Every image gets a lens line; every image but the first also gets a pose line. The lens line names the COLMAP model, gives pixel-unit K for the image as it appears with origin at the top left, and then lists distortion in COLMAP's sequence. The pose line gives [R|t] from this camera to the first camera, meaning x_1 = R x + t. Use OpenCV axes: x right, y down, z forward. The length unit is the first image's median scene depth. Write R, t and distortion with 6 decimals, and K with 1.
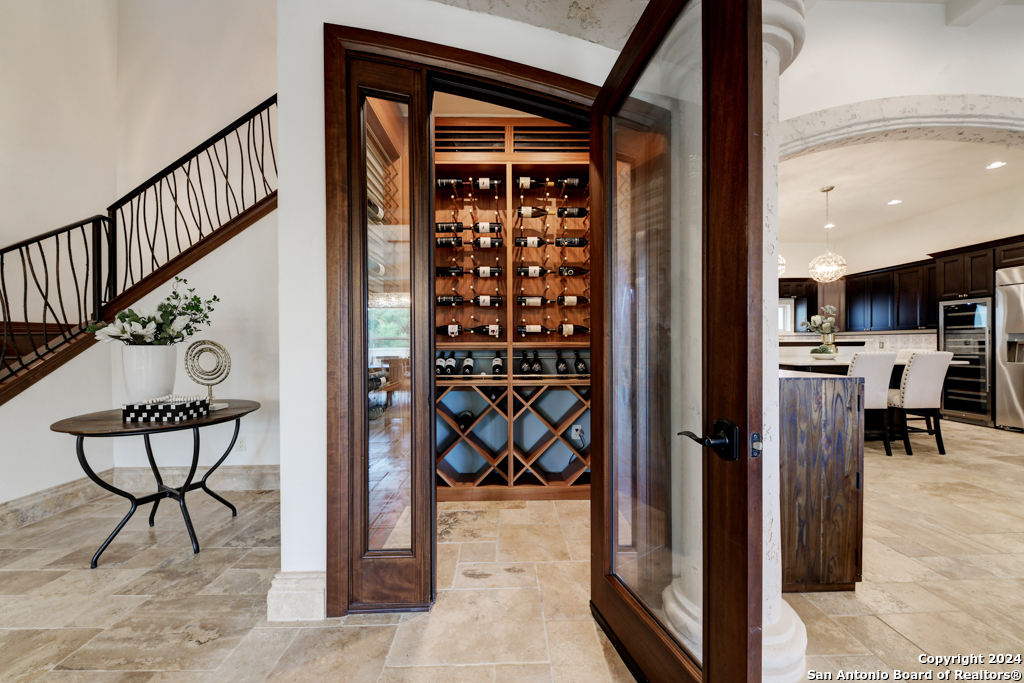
lens RADIAL K [[368.8, 0, 512.6], [0, 368.8, 343.3], [0, 0, 1]] dist [0.000313, -0.002654]
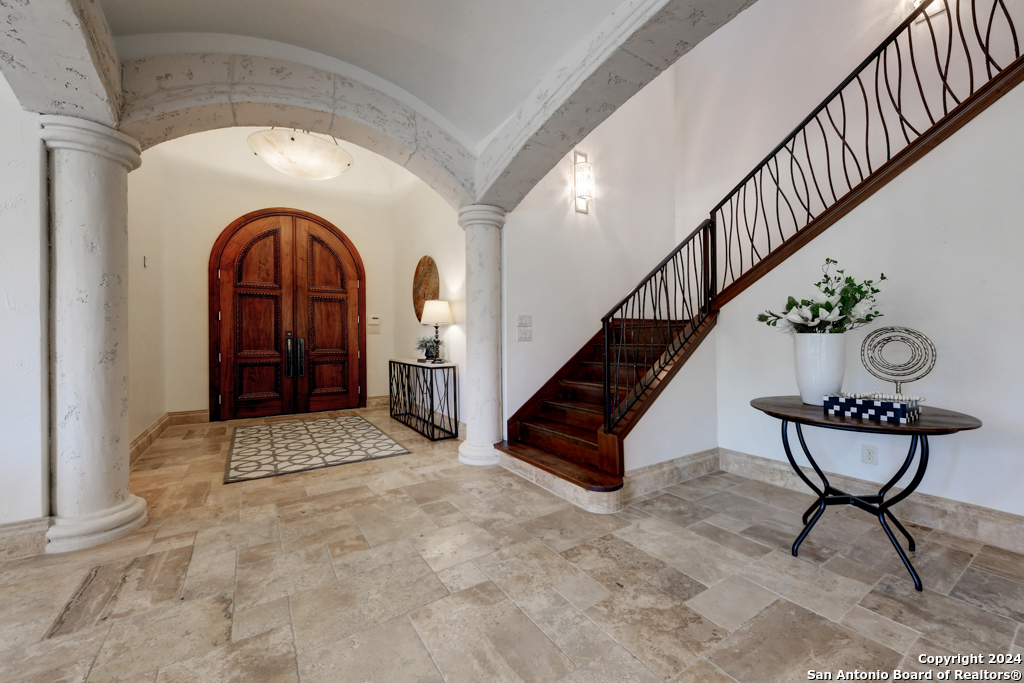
lens RADIAL K [[395.9, 0, 509.7], [0, 395.9, 339.3], [0, 0, 1]] dist [0.006292, -0.000250]
pose [[0.525307, 0.004023, -0.850903, -0.531370], [-0.001224, 0.999991, 0.003972, 0.017013], [0.850912, -0.001045, 0.525308, -0.193906]]
